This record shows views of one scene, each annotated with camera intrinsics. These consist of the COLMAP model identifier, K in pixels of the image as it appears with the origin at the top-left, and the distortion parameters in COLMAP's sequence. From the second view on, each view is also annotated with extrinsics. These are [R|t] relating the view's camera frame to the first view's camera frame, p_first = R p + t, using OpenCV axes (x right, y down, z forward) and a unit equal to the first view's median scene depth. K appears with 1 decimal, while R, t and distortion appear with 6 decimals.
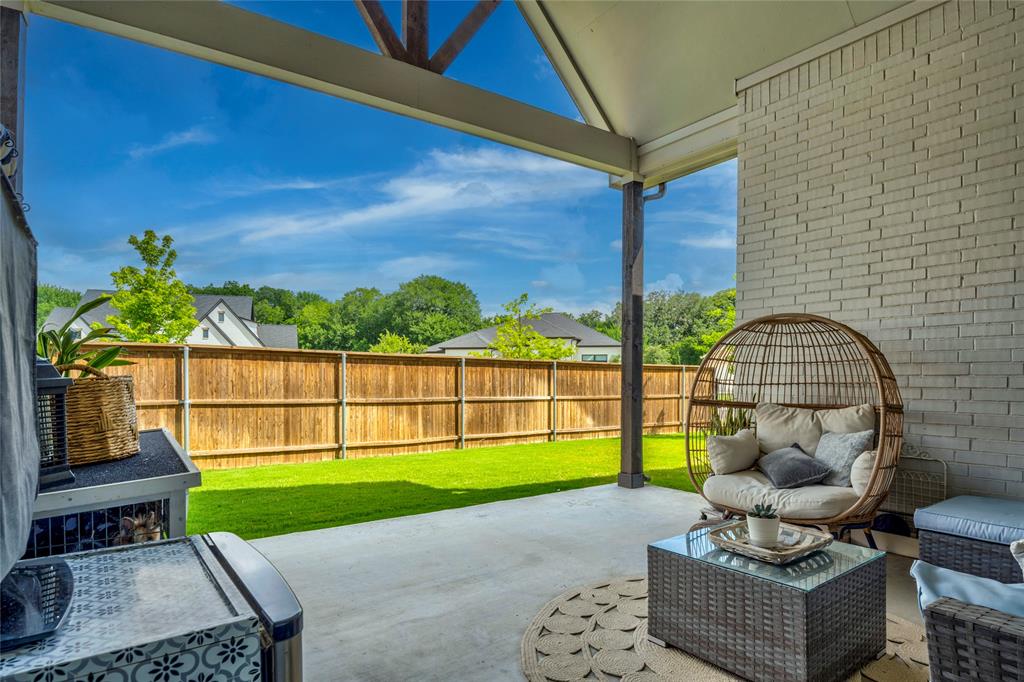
lens RADIAL K [[566.2, 0, 503.6], [0, 566.2, 371.2], [0, 0, 1]] dist [-0.000787, -0.005980]
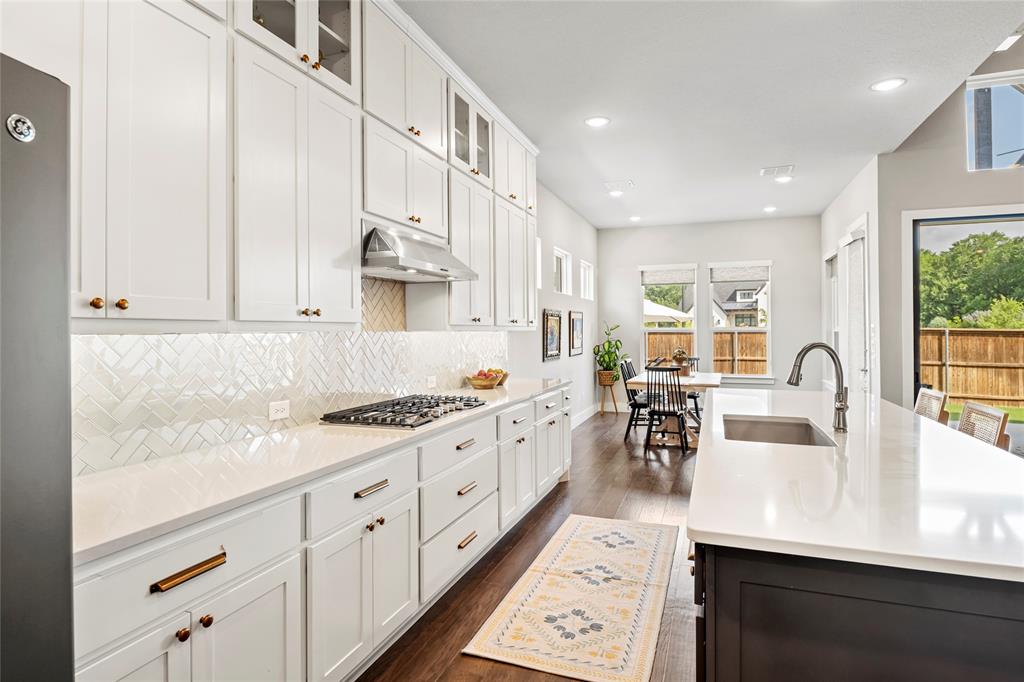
lens RADIAL K [[566.2, 0, 511.2], [0, 566.2, 332.5], [0, 0, 1]] dist [-0.000787, -0.005980]
pose [[0.590449, -0.001696, -0.807073, 0.194433], [0.004084, 0.999991, 0.000887, -0.027400], [0.807065, -0.003820, 0.590450, -0.646223]]
